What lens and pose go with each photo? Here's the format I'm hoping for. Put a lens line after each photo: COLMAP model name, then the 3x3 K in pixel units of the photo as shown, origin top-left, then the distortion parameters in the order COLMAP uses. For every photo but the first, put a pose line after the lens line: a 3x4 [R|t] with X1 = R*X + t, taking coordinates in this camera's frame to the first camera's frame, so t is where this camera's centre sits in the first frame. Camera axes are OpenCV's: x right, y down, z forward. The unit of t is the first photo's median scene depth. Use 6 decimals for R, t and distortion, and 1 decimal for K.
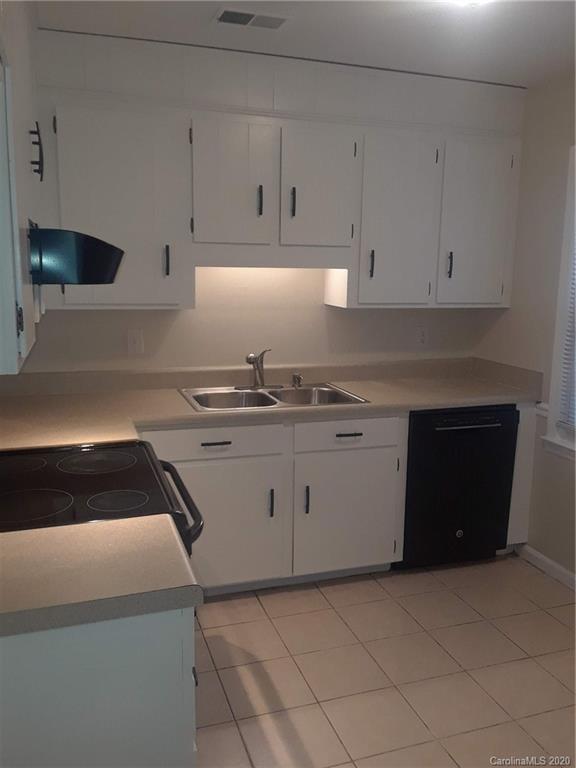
lens RADIAL K [[664.3, 0, 288.8], [0, 664.3, 385.7], [0, 0, 1]] dist [0.012657, 0.003736]
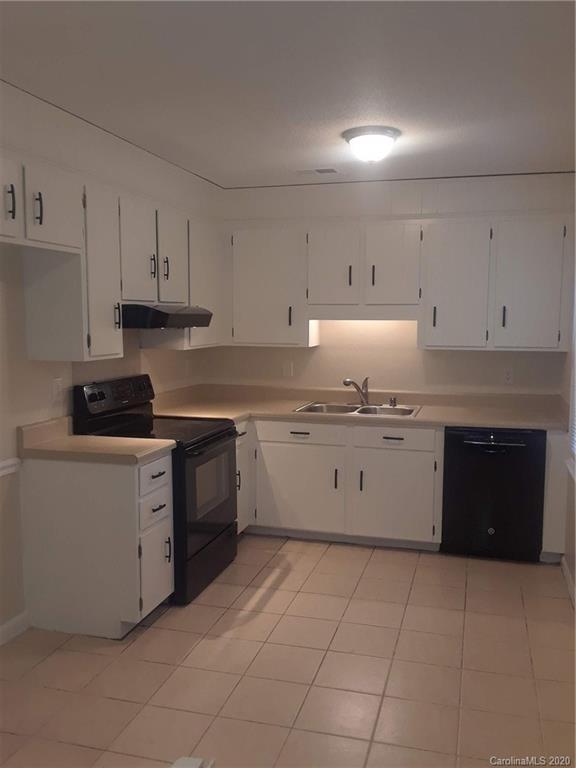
lens RADIAL K [[664.3, 0, 288.3], [0, 664.3, 383.0], [0, 0, 1]] dist [0.012657, 0.003736]
pose [[0.823110, 0.043718, -0.566197, 0.658289], [-0.089474, 0.994563, -0.053278, 0.049867], [0.560789, 0.094514, 0.822546, -0.266798]]
